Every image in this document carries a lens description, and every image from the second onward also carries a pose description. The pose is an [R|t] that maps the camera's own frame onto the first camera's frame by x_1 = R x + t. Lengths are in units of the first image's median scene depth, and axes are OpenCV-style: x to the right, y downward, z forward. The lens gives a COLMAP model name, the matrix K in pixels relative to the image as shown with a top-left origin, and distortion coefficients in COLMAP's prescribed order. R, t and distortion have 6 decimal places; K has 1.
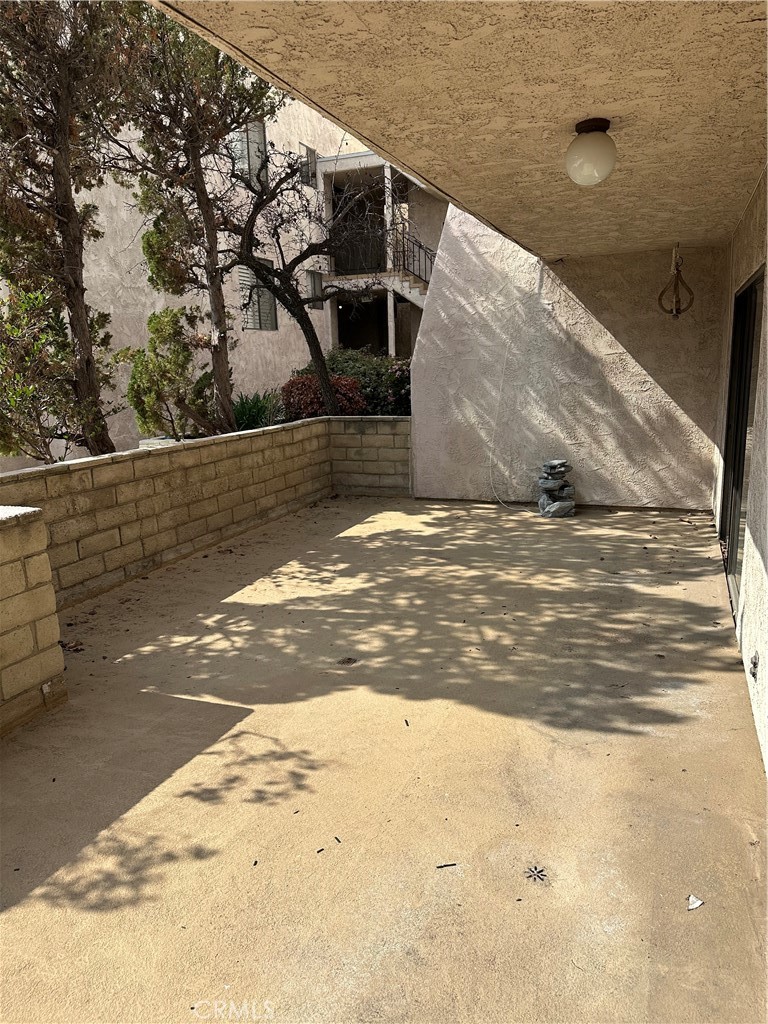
lens RADIAL K [[718.8, 0, 383.7], [0, 718.8, 515.0], [0, 0, 1]] dist [0.034951, -0.032144]
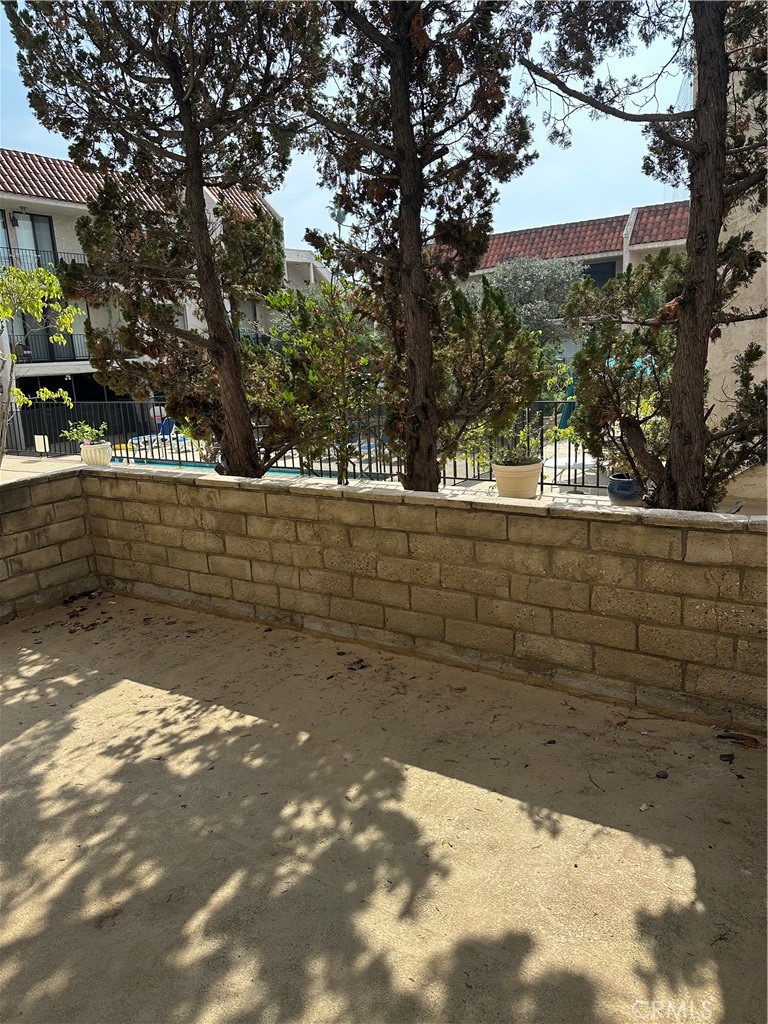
lens RADIAL K [[718.8, 0, 381.3], [0, 718.8, 503.9], [0, 0, 1]] dist [0.034951, -0.032144]
pose [[-0.204945, 0.260625, -0.943436, 0.453204], [-0.136647, 0.946838, 0.291249, -0.359676], [0.969188, 0.188608, -0.158436, 1.413089]]
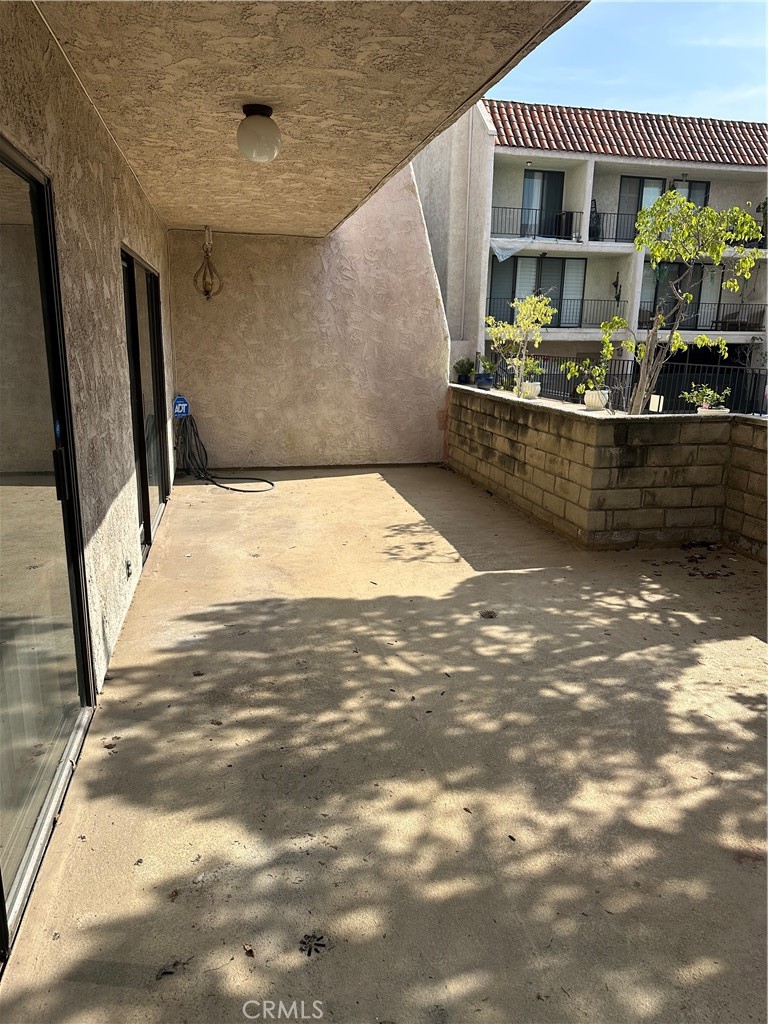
lens RADIAL K [[718.8, 0, 385.8], [0, 718.8, 509.6], [0, 0, 1]] dist [0.034951, -0.032144]
pose [[-0.831161, 0.158413, -0.532989, 0.495670], [-0.094279, 0.904527, 0.415864, -0.289905], [0.547981, 0.395899, -0.736872, 1.332526]]
